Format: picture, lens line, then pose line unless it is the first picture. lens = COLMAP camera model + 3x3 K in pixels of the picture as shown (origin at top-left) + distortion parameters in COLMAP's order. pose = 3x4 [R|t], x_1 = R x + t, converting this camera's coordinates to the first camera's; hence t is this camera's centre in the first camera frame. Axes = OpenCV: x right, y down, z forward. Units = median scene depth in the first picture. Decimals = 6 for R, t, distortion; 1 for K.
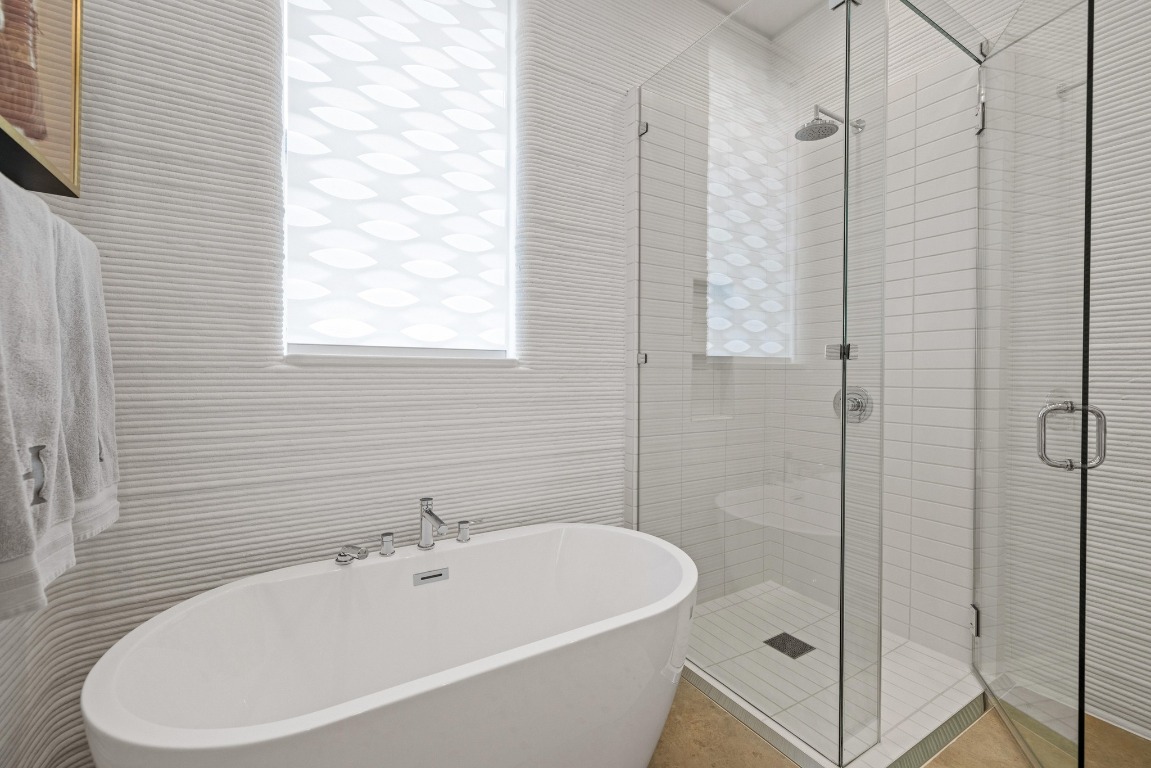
lens RADIAL K [[487.2, 0, 575.5], [0, 487.2, 384.0], [0, 0, 1]] dist [0.000503, 0.000024]
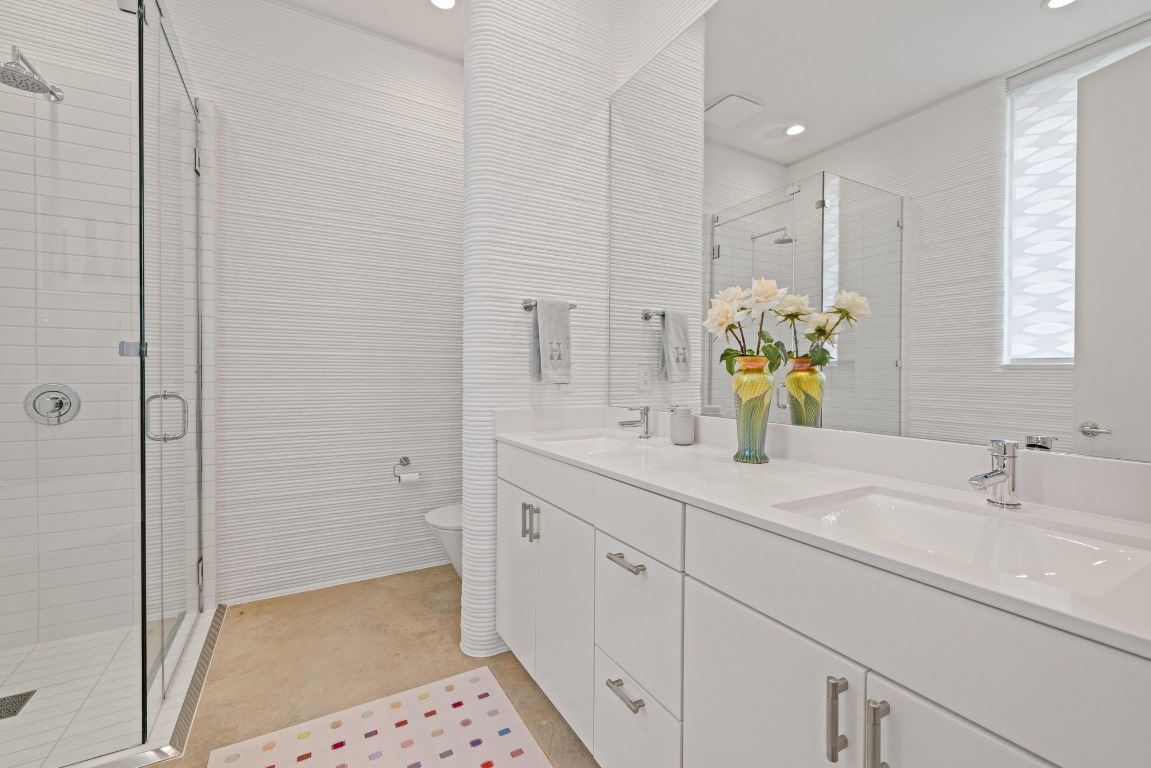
lens RADIAL K [[487.2, 0, 575.5], [0, 487.2, 384.0], [0, 0, 1]] dist [0.000503, 0.000024]
pose [[0.020692, -0.016092, 0.999656, -0.341879], [0.008778, 0.999835, 0.015913, -0.000282], [-0.999747, 0.008445, 0.020830, 0.030780]]
